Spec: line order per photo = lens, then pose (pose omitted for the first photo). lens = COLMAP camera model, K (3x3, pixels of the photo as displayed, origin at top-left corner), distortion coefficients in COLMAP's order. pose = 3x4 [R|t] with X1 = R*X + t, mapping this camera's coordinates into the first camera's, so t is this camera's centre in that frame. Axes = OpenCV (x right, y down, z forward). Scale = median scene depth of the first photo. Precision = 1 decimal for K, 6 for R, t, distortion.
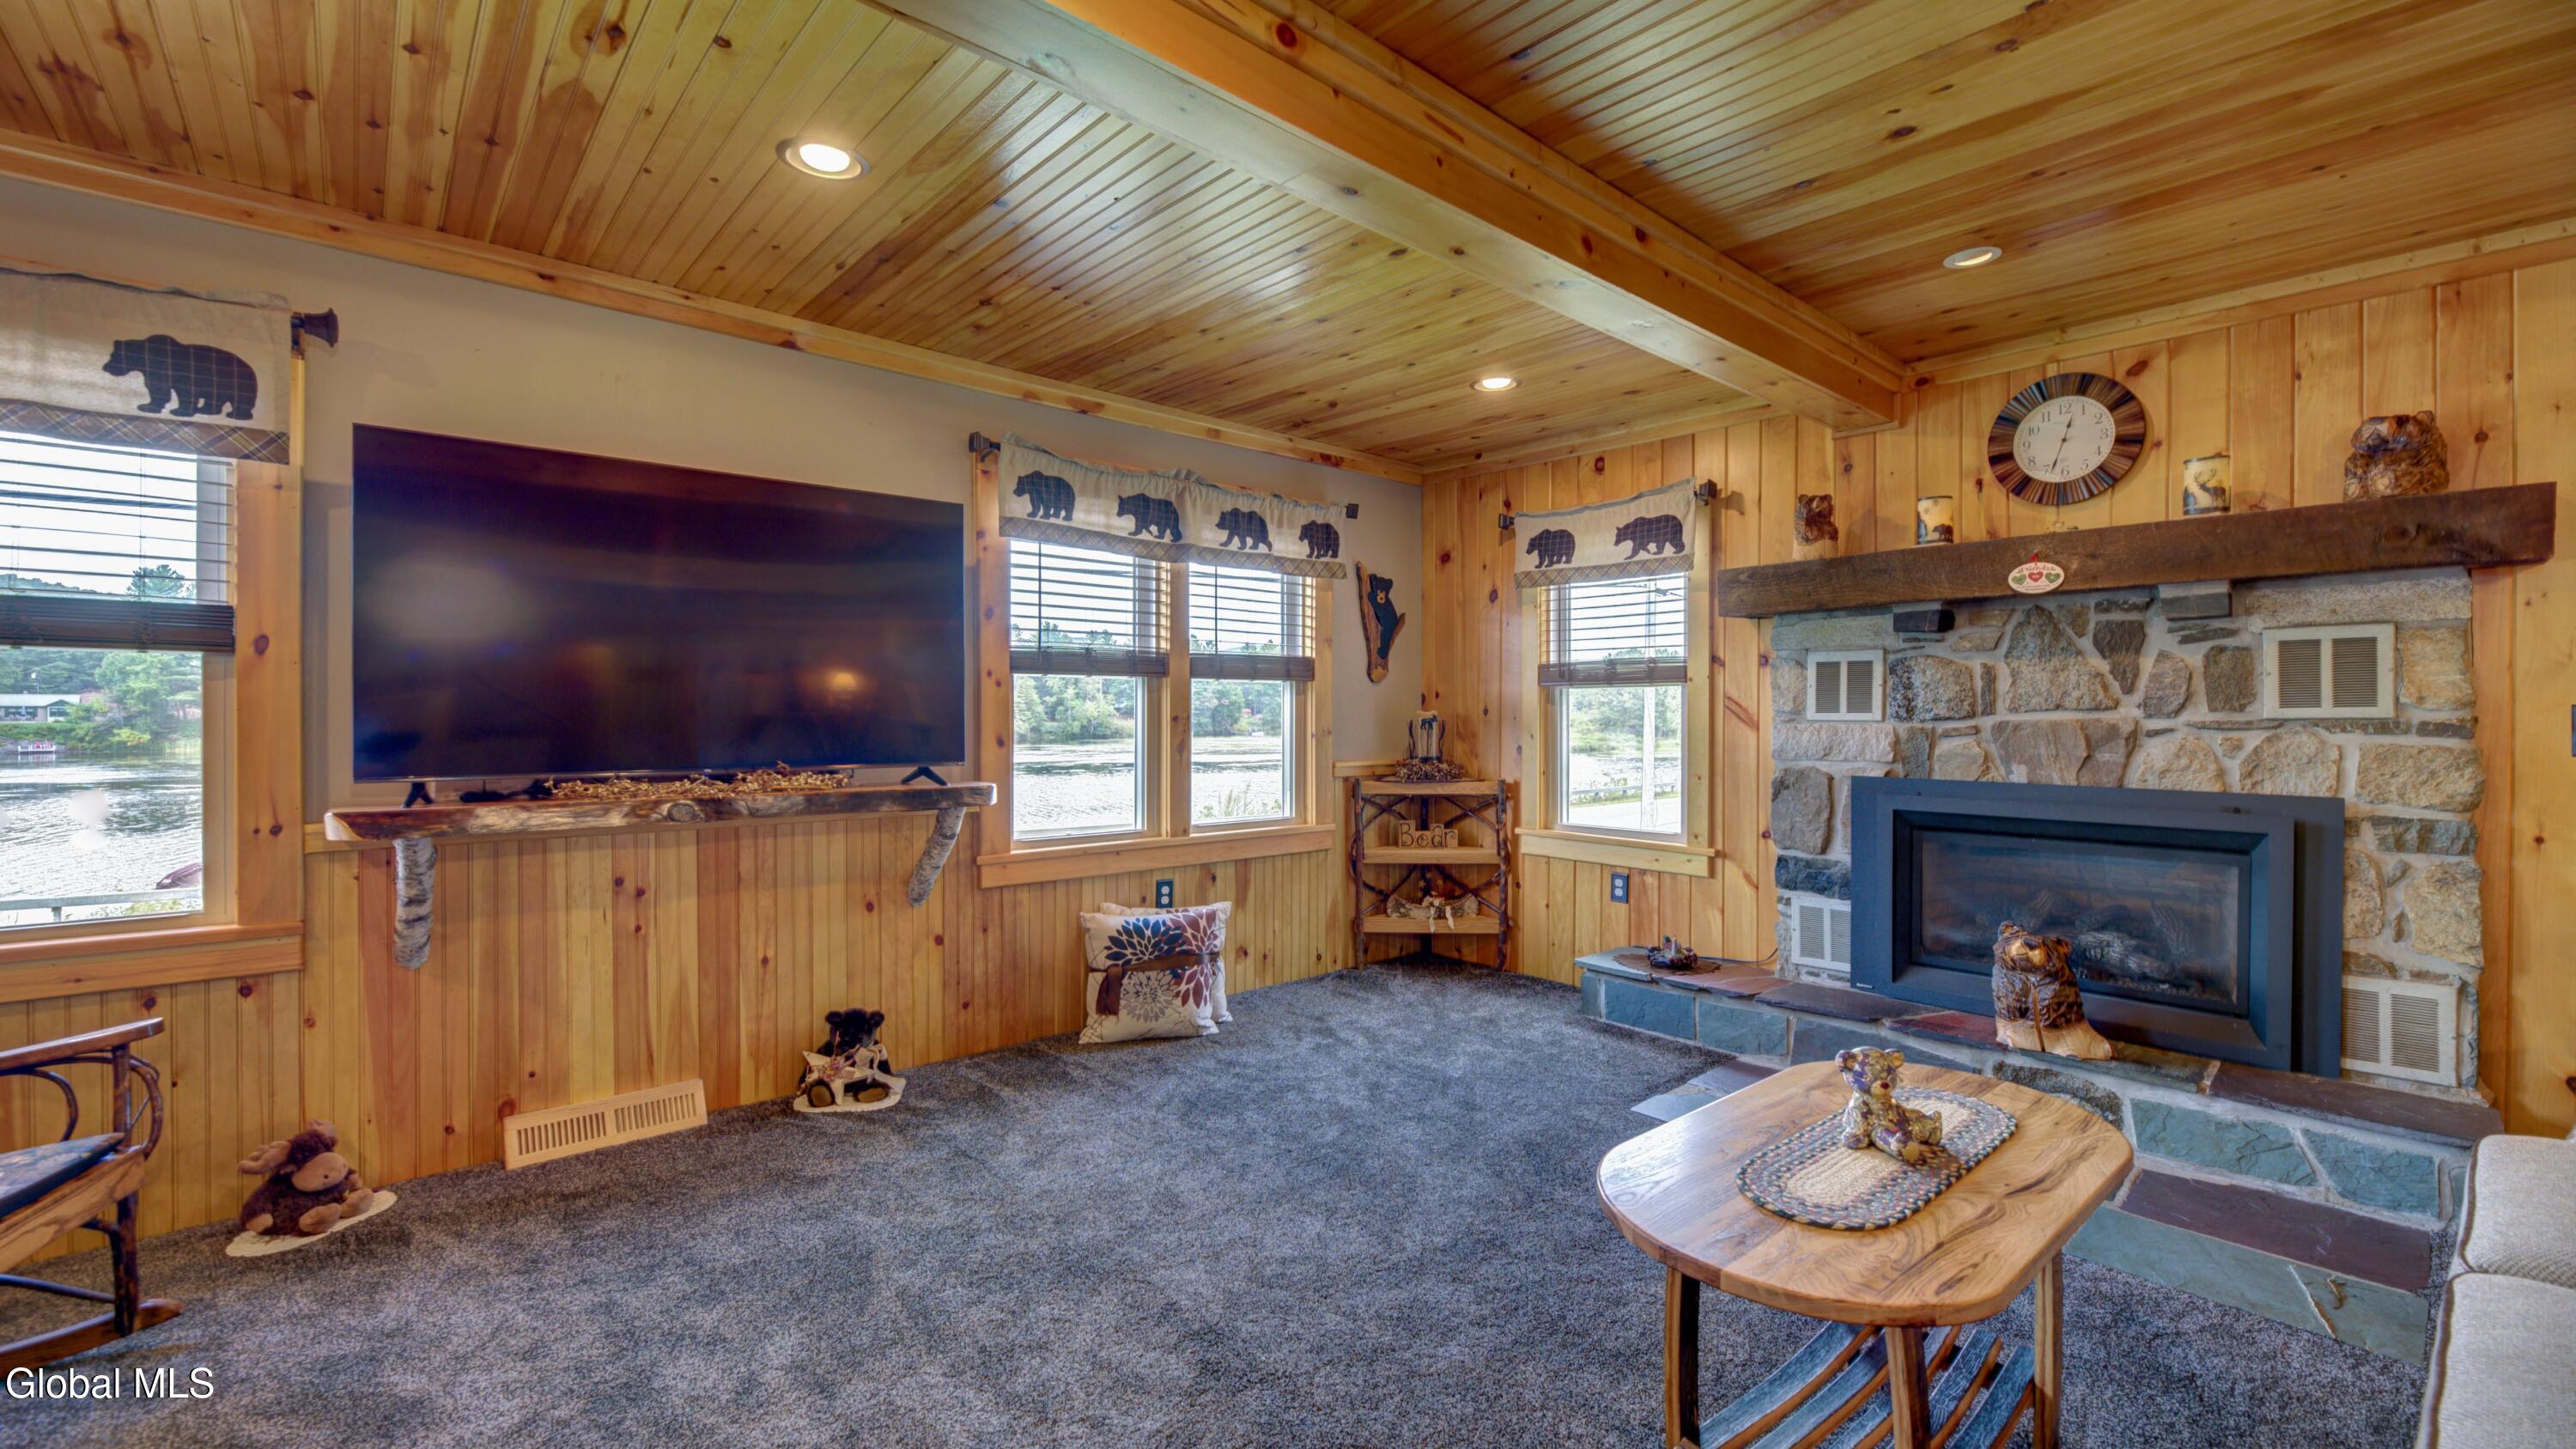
lens RADIAL K [[1051.7, 0, 1281.3], [0, 1051.7, 716.6], [0, 0, 1]] dist [-0.000067, -0.000089]
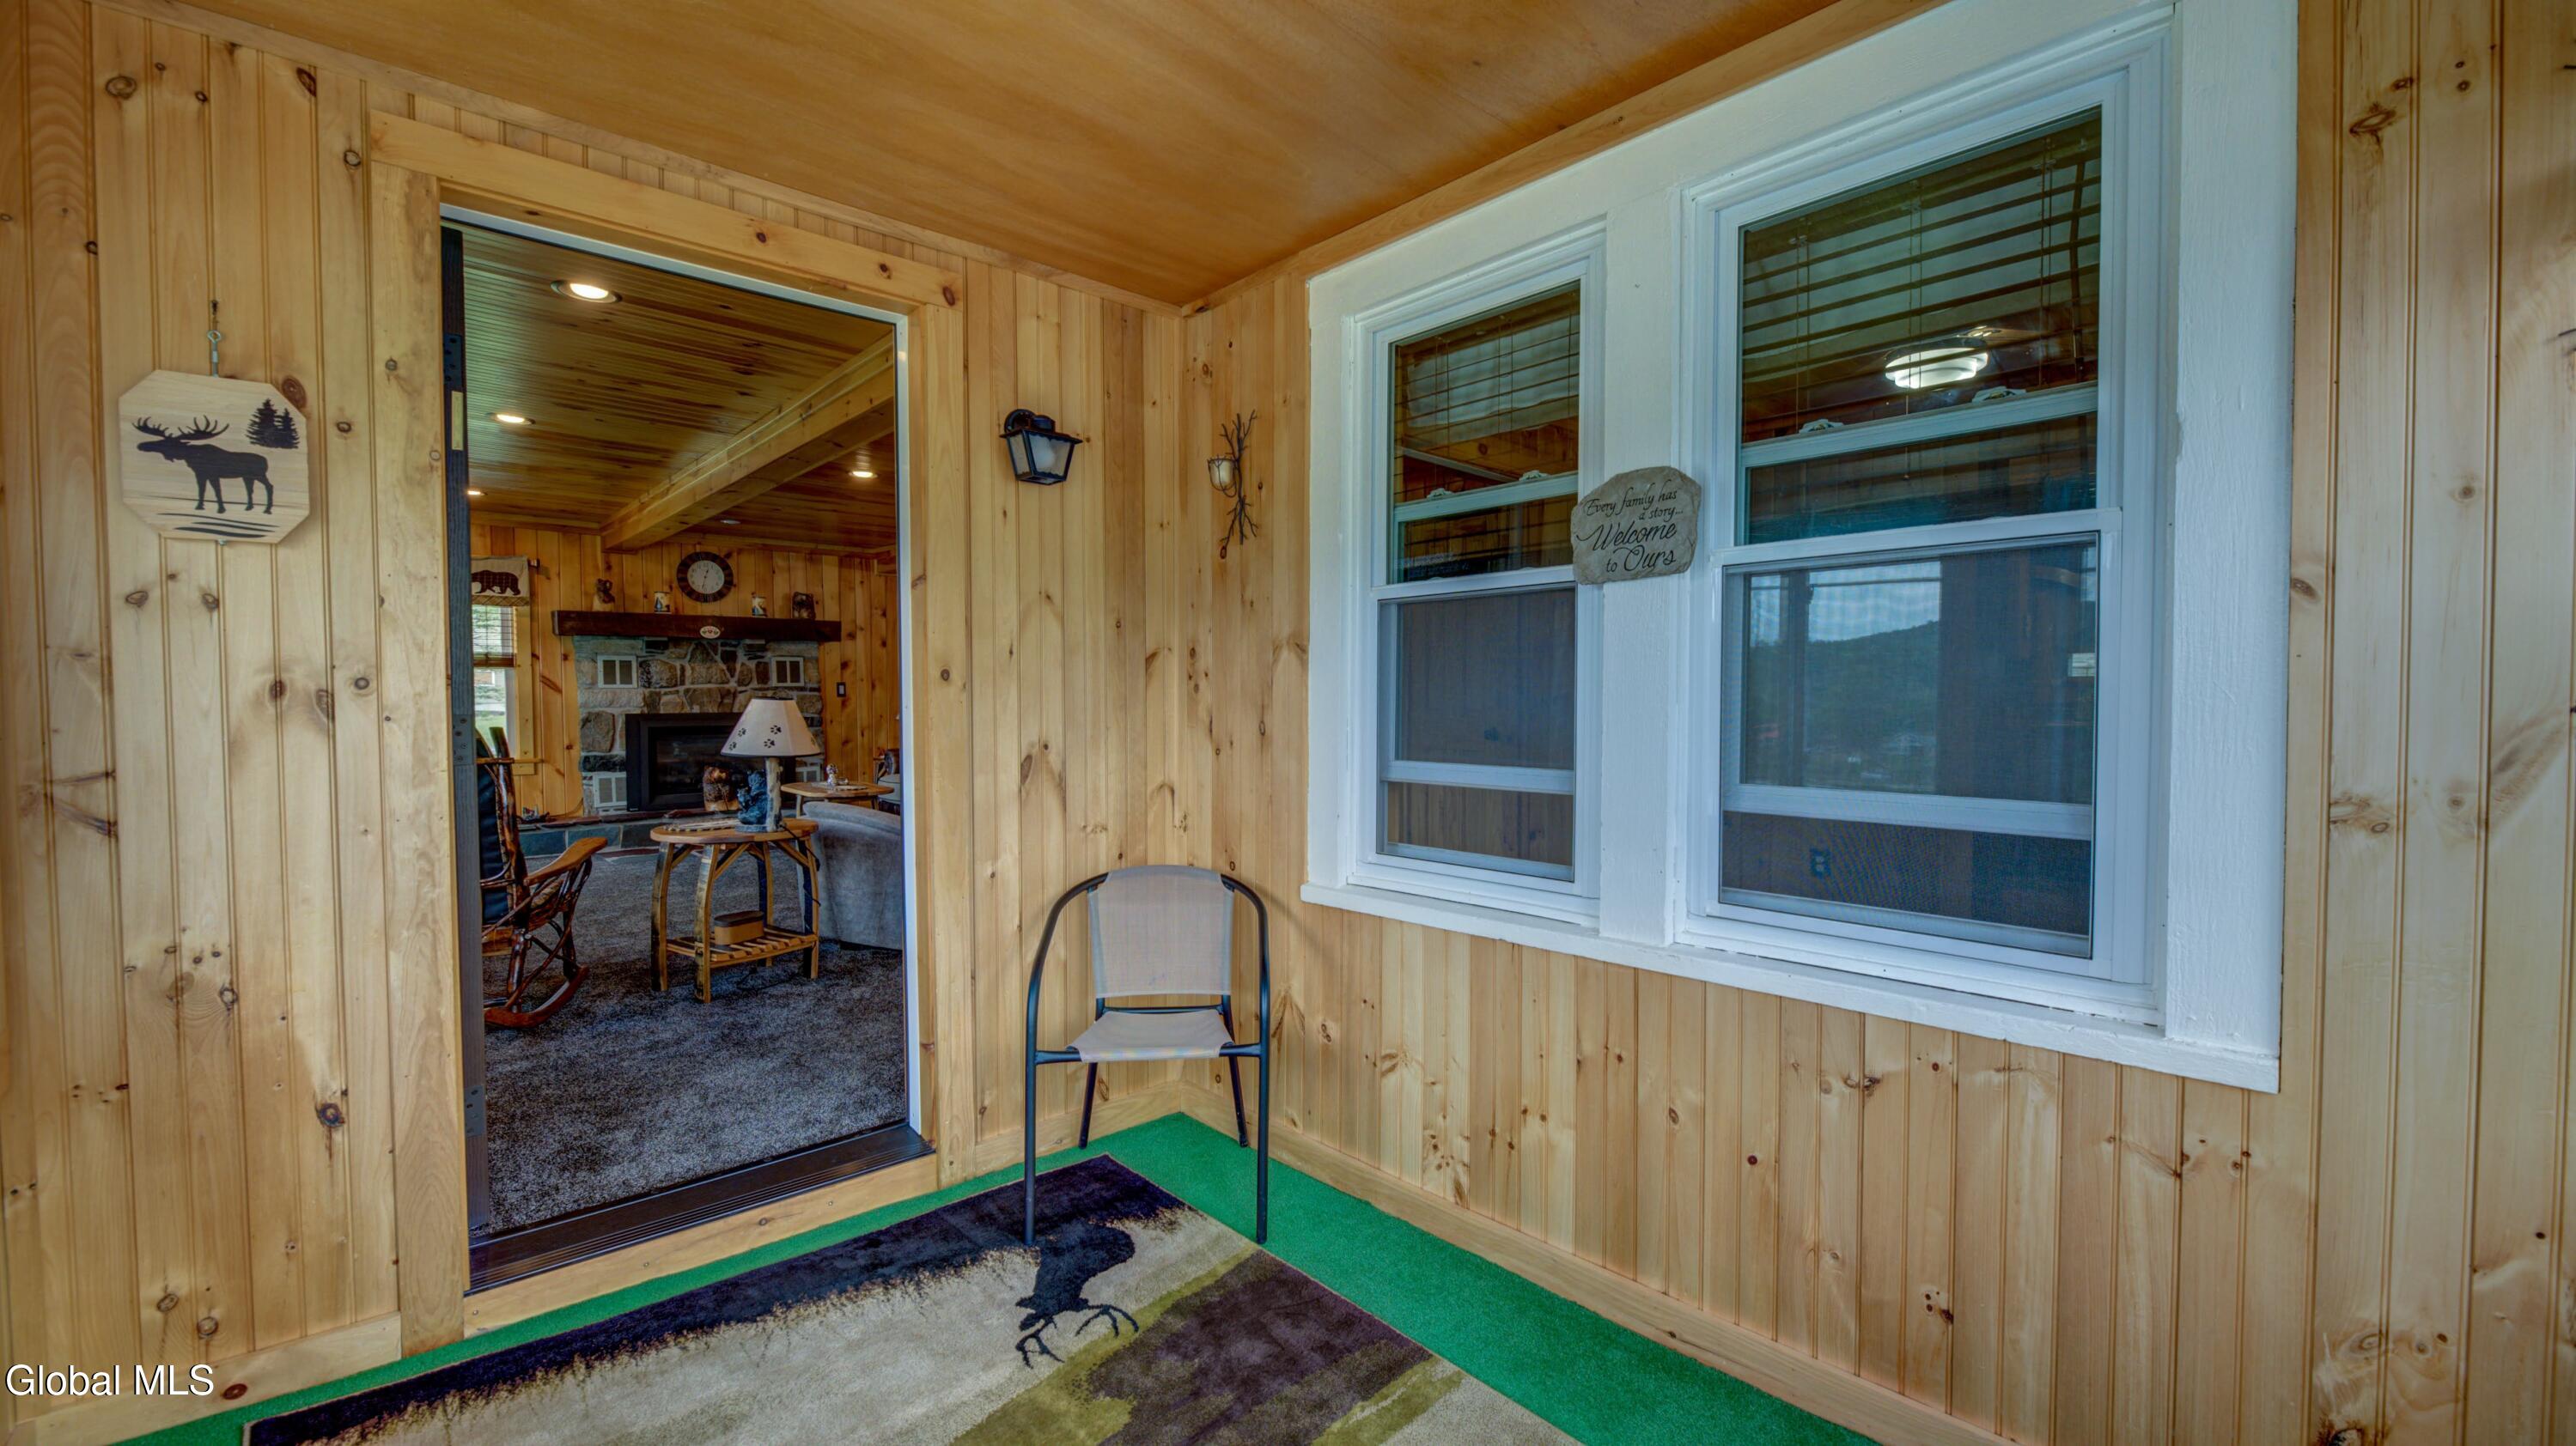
lens RADIAL K [[1051.3, 0, 1283.7], [0, 1051.3, 720.2], [0, 0, 1]] dist [-0.000067, -0.000089]
pose [[-0.025818, -0.032217, 0.999147, -1.720022], [0.003447, 0.999472, 0.032317, 0.004570], [-0.999661, 0.004279, -0.025693, -0.305967]]
